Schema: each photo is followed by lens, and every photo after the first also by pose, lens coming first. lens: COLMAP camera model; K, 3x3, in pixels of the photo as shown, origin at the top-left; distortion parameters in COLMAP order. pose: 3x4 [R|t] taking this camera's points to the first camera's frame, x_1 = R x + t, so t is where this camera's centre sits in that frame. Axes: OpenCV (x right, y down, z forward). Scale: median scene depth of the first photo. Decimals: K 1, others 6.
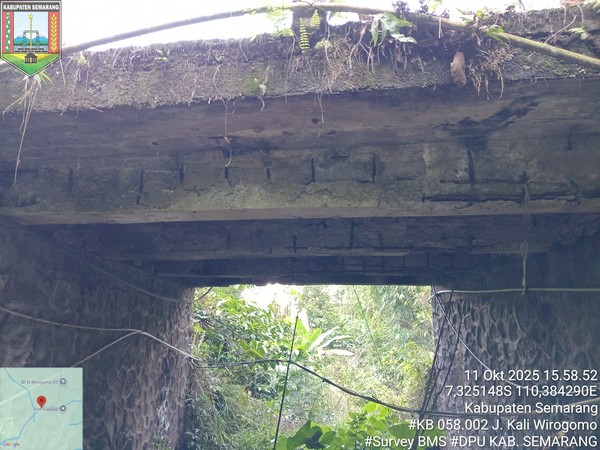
lens RADIAL K [[448.9, 0, 300.0], [0, 448.9, 225.0], [0, 0, 1]] dist [0.008503, 0.001708]
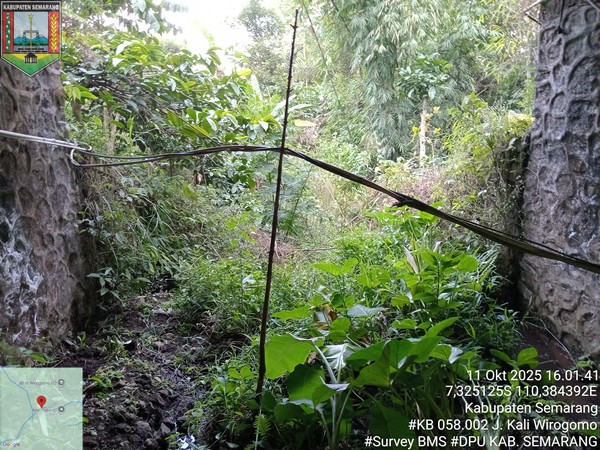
lens RADIAL K [[448.9, 0, 300.0], [0, 448.9, 225.0], [0, 0, 1]] dist [0.008503, 0.001708]
pose [[0.991910, -0.080280, 0.098332, -0.029840], [0.023758, 0.878344, 0.477439, 0.107417], [-0.124698, -0.471241, 0.873145, 0.382368]]
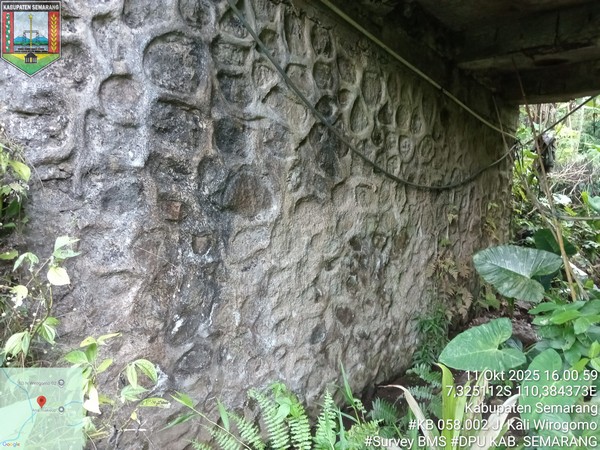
lens RADIAL K [[448.9, 0, 300.0], [0, 448.9, 225.0], [0, 0, 1]] dist [0.008503, 0.001708]
pose [[-0.766583, -0.091497, 0.635594, 0.072883], [-0.198142, 0.975202, -0.098591, 0.309453], [-0.610812, -0.201515, -0.765703, 0.961786]]
